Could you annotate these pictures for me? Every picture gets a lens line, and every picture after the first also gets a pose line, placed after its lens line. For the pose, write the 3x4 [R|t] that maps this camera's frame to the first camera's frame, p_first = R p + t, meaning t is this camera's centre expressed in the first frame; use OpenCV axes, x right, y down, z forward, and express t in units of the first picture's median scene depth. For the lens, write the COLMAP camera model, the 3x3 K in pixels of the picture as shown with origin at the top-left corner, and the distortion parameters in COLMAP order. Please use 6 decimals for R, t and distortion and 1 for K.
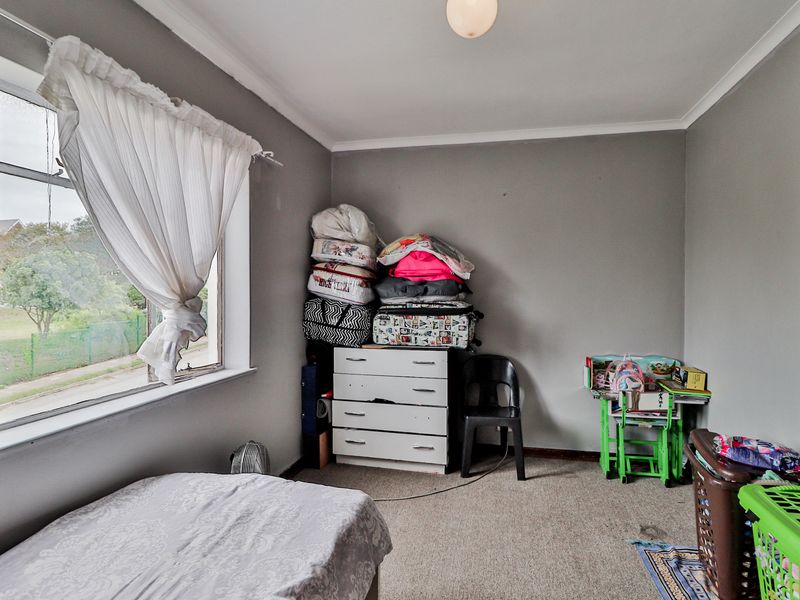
lens RADIAL K [[470.6, 0, 408.9], [0, 470.6, 296.4], [0, 0, 1]] dist [0.001950, 0.000180]
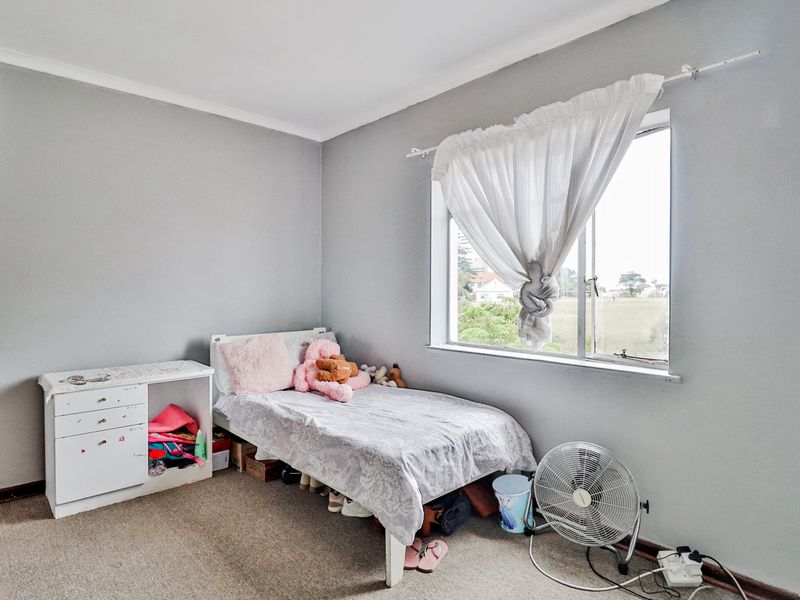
lens RADIAL K [[470.6, 0, 408.9], [0, 470.6, 296.4], [0, 0, 1]] dist [0.001950, 0.000180]
pose [[-0.564733, 0.006852, -0.825245, 0.921531], [-0.011897, 0.999794, 0.016442, 0.040454], [0.825188, 0.019103, -0.564535, 1.941317]]
